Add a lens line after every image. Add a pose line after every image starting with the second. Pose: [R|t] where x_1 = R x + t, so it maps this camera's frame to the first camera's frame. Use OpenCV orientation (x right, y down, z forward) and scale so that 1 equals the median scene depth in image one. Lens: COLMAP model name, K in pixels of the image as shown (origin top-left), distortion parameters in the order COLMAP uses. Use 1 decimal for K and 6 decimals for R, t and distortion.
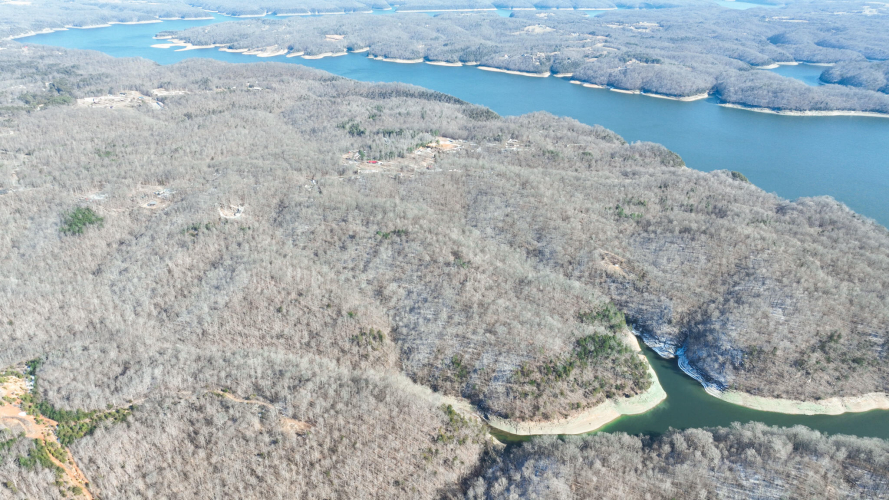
lens RADIAL K [[622.9, 0, 448.1], [0, 622.9, 251.2], [0, 0, 1]] dist [-0.000567, 0.018555]
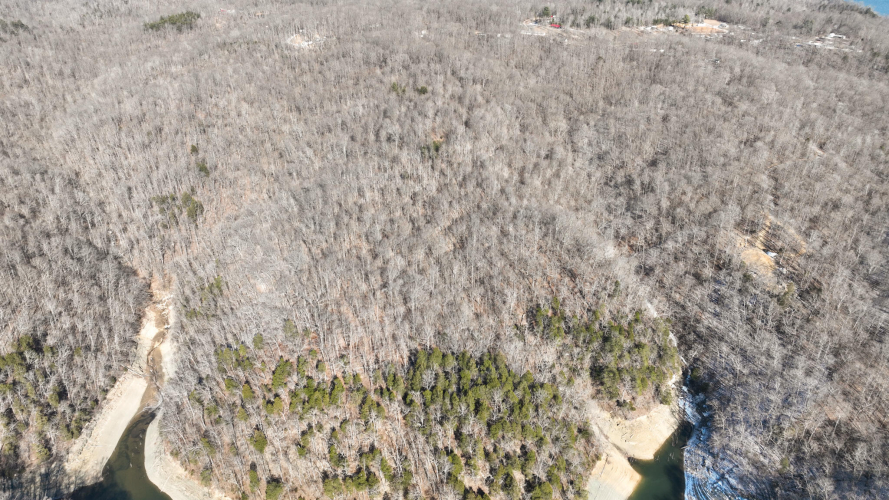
lens RADIAL K [[622.9, 0, 445.9], [0, 622.9, 249.8], [0, 0, 1]] dist [-0.000567, 0.018555]
pose [[0.764017, 0.314382, -0.563420, 0.328423], [-0.268832, 0.948956, 0.164960, 0.009289], [0.586521, 0.025433, 0.809535, 0.528978]]
